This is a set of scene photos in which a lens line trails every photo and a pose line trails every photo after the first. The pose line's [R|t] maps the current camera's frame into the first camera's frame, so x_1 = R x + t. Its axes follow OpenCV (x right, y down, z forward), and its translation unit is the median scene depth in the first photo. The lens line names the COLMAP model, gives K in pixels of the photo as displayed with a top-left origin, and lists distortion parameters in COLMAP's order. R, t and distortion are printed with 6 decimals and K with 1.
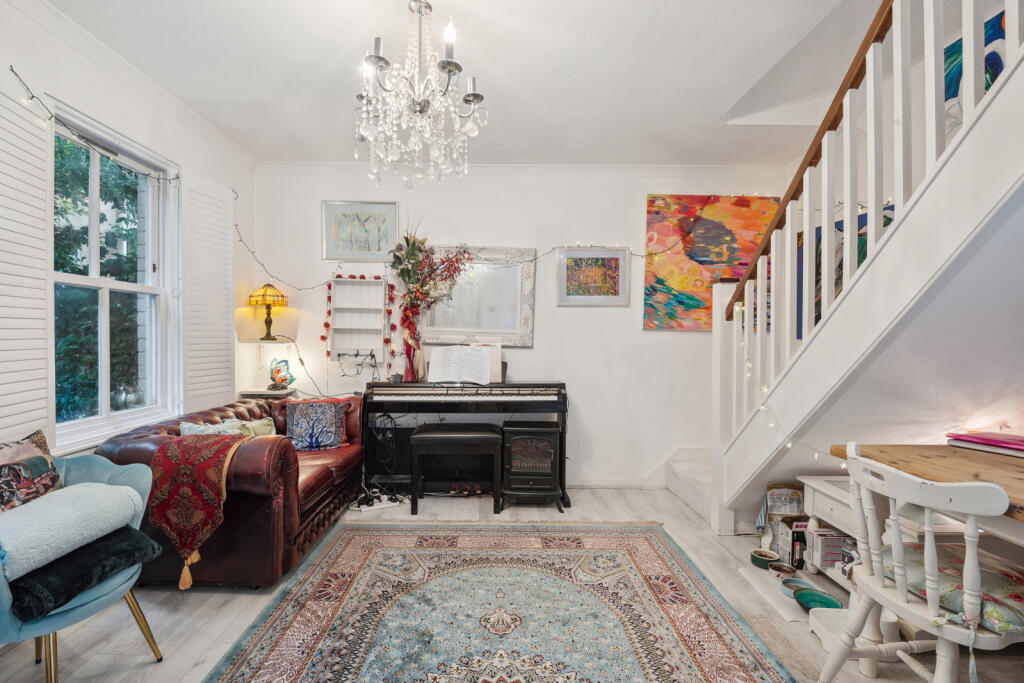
lens RADIAL K [[468.4, 0, 481.5], [0, 468.4, 345.3], [0, 0, 1]] dist [0.003617, -0.003359]
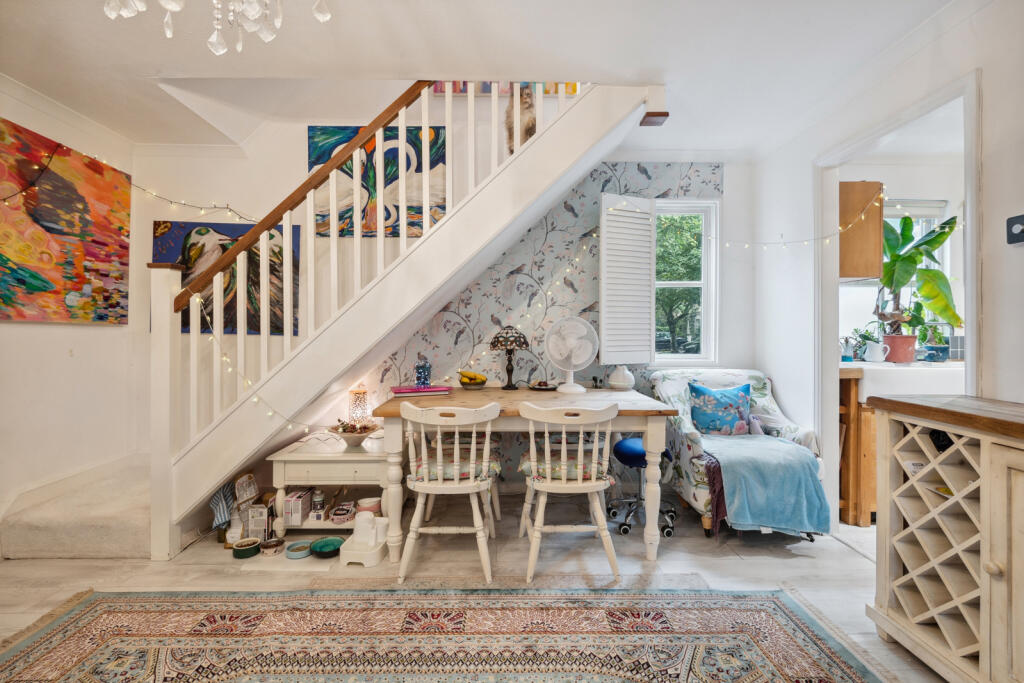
lens RADIAL K [[468.4, 0, 510.6], [0, 468.4, 331.9], [0, 0, 1]] dist [0.003617, -0.003359]
pose [[-0.036249, -0.006880, 0.999319, -0.305497], [0.014891, 0.999862, 0.007424, -0.011335], [-0.999232, 0.015150, -0.036141, 0.317024]]
